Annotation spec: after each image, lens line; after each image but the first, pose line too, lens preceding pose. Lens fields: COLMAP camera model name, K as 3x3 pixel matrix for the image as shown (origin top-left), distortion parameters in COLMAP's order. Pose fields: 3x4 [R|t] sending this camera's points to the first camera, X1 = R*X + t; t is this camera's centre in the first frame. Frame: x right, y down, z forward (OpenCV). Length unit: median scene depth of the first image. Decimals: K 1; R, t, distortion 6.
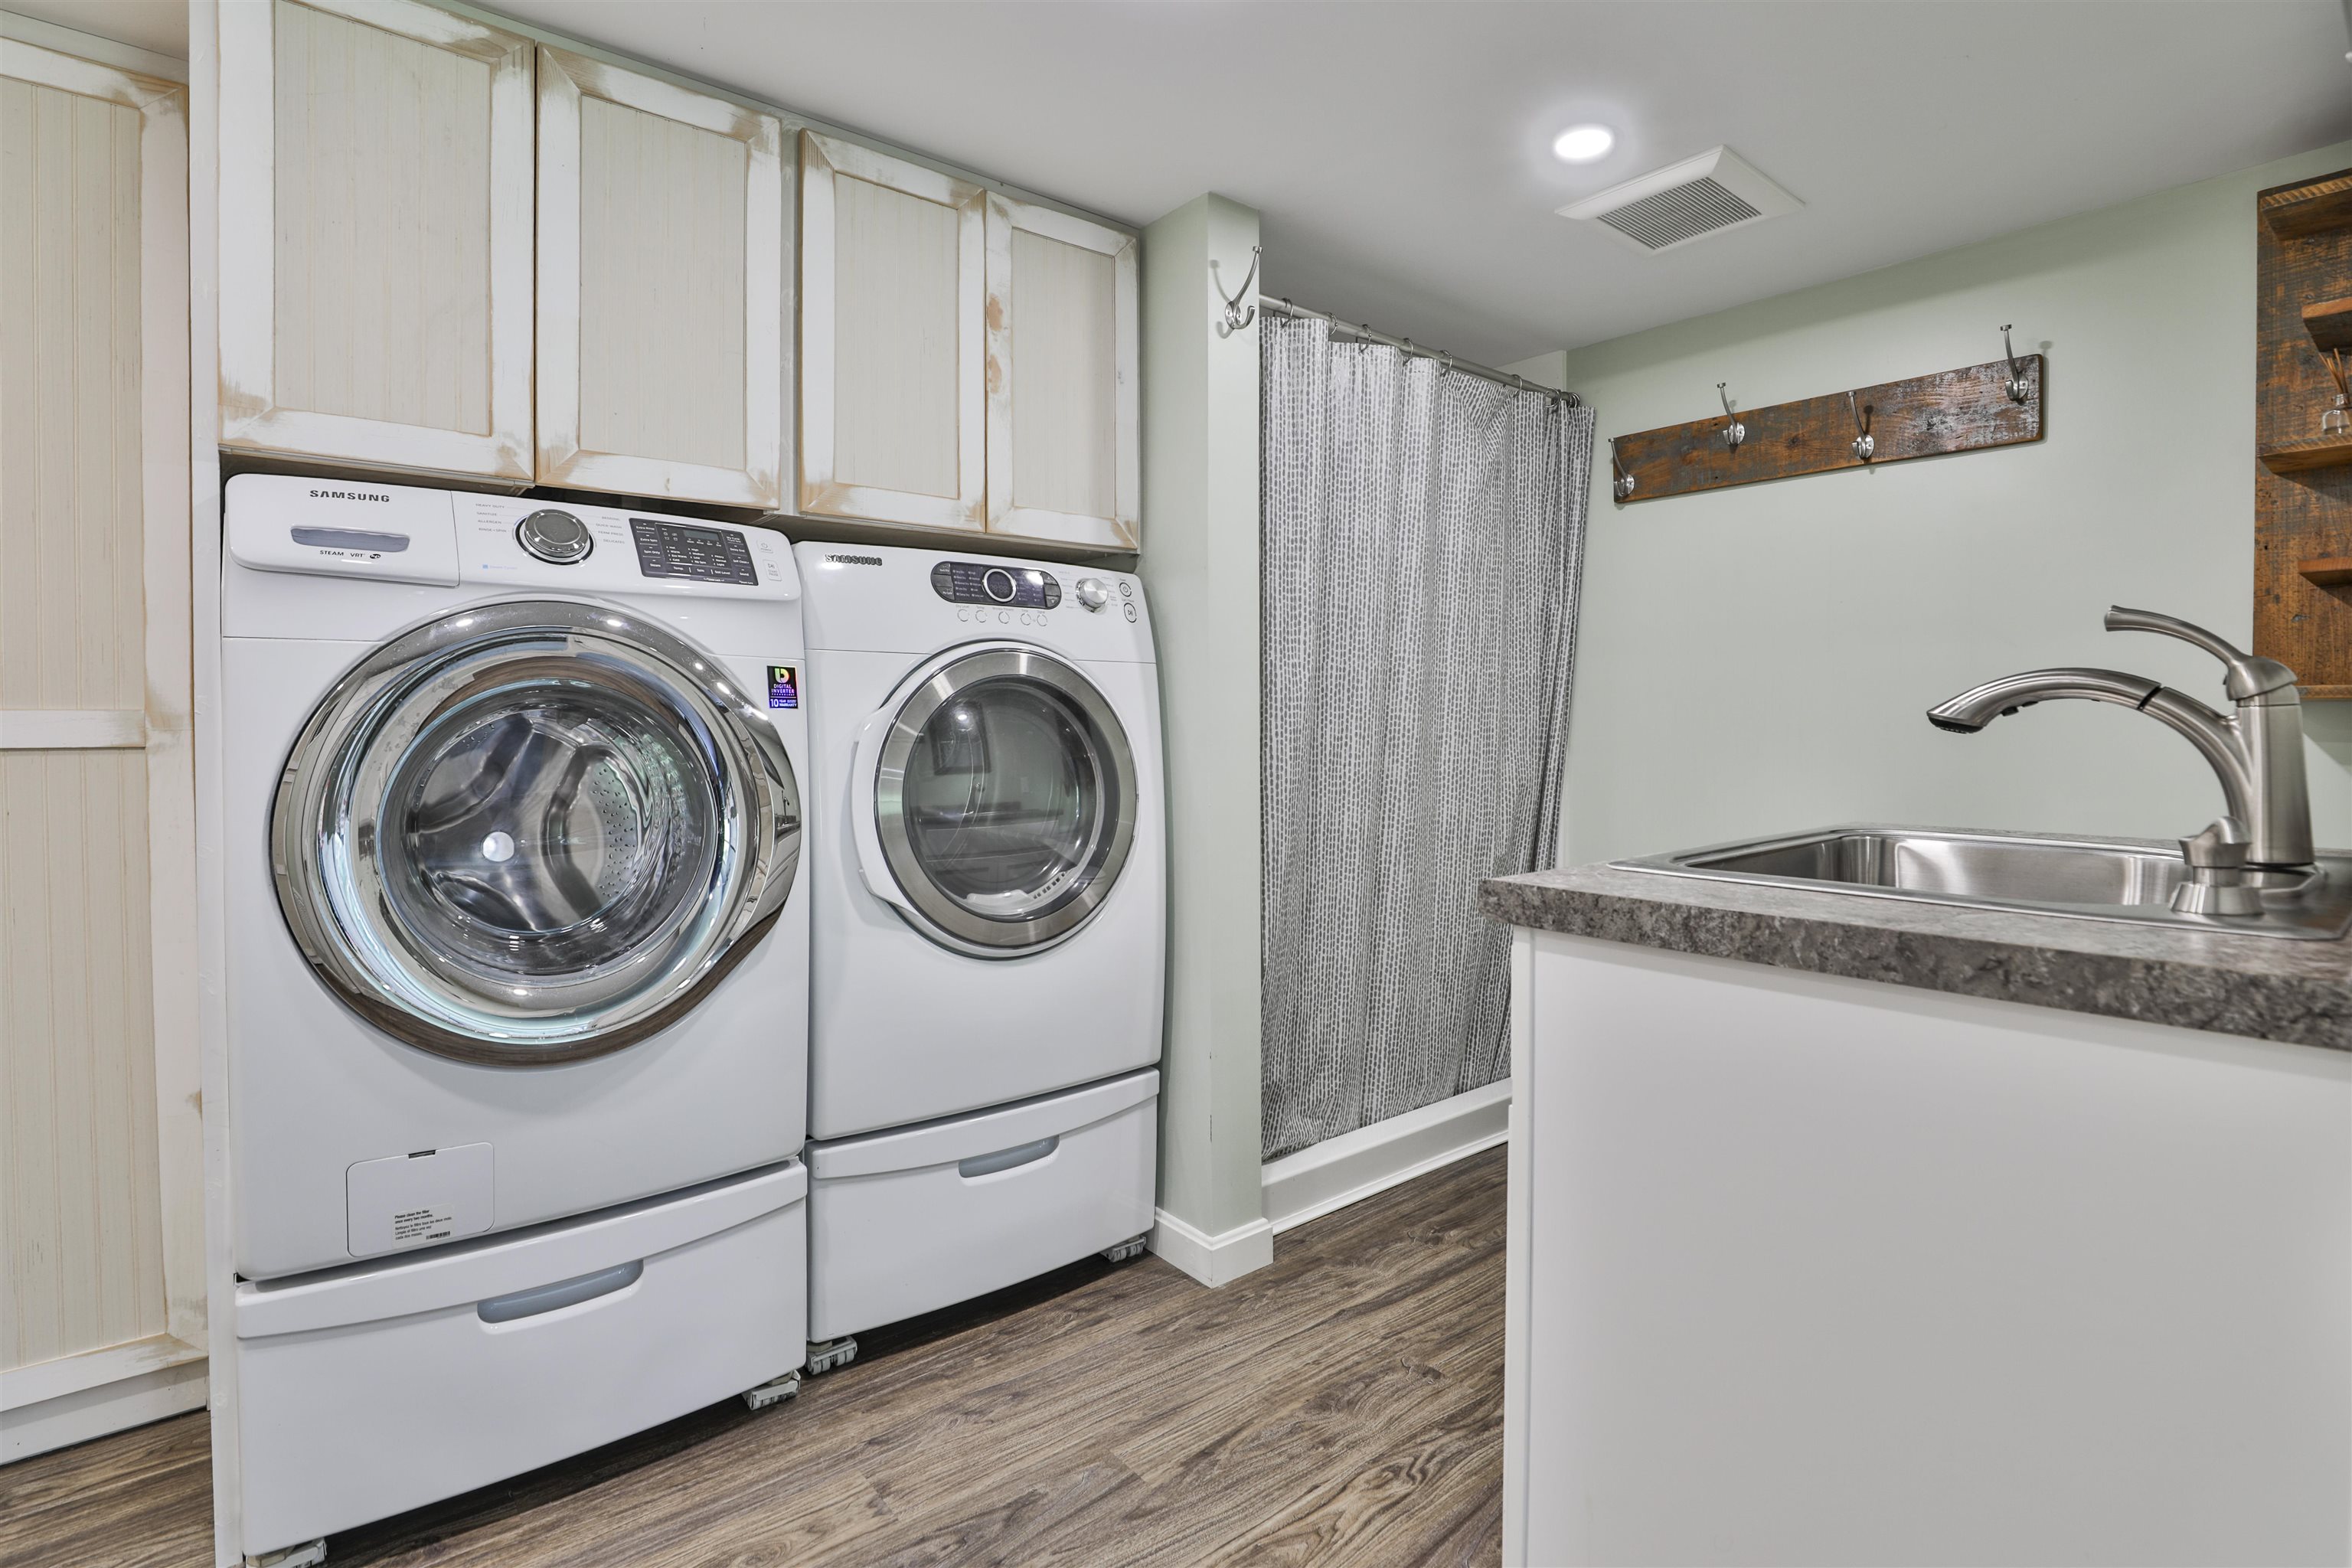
lens RADIAL K [[1153.0, 0, 1175.6], [0, 1153.0, 744.0], [0, 0, 1]] dist [-0.047048, 0.014053]
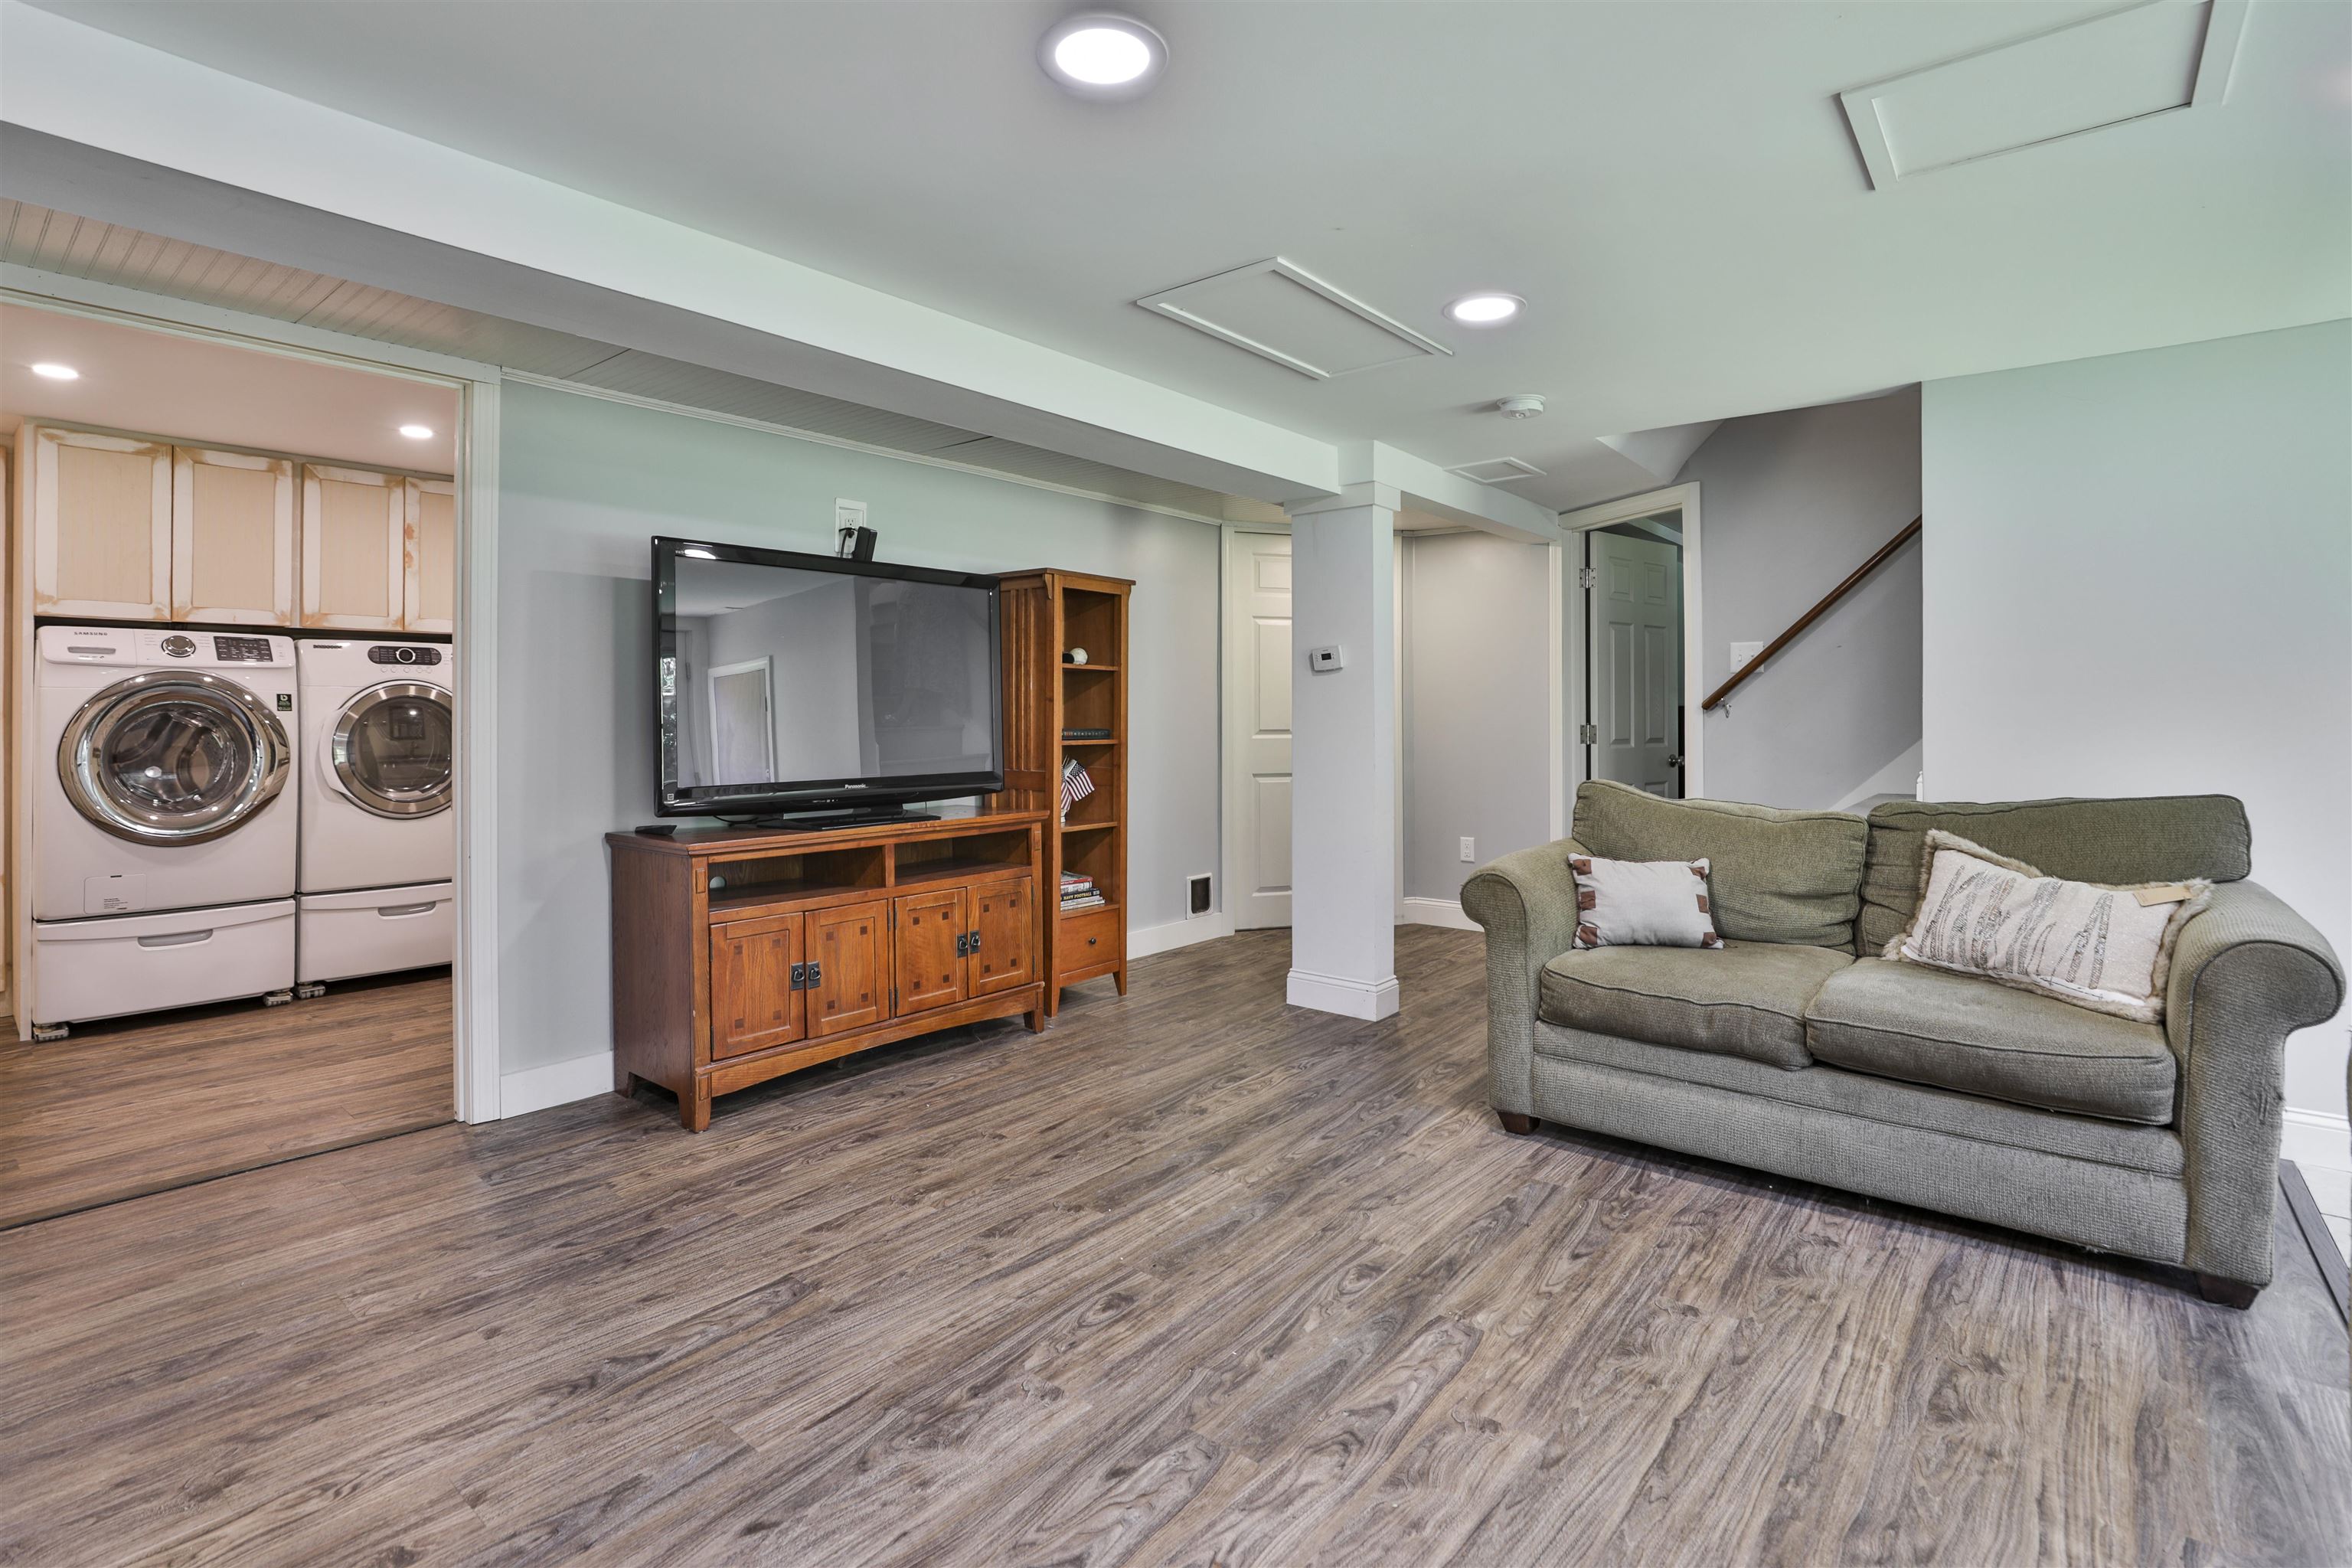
lens RADIAL K [[1109.7, 0, 1154.1], [0, 1109.7, 701.2], [0, 0, 1]] dist [-0.030445, 0.000678]
pose [[0.983824, 0.001160, 0.179134, 1.098829], [0.003335, 0.999687, -0.024791, 0.011972], [-0.179107, 0.024988, 0.983512, -1.667744]]
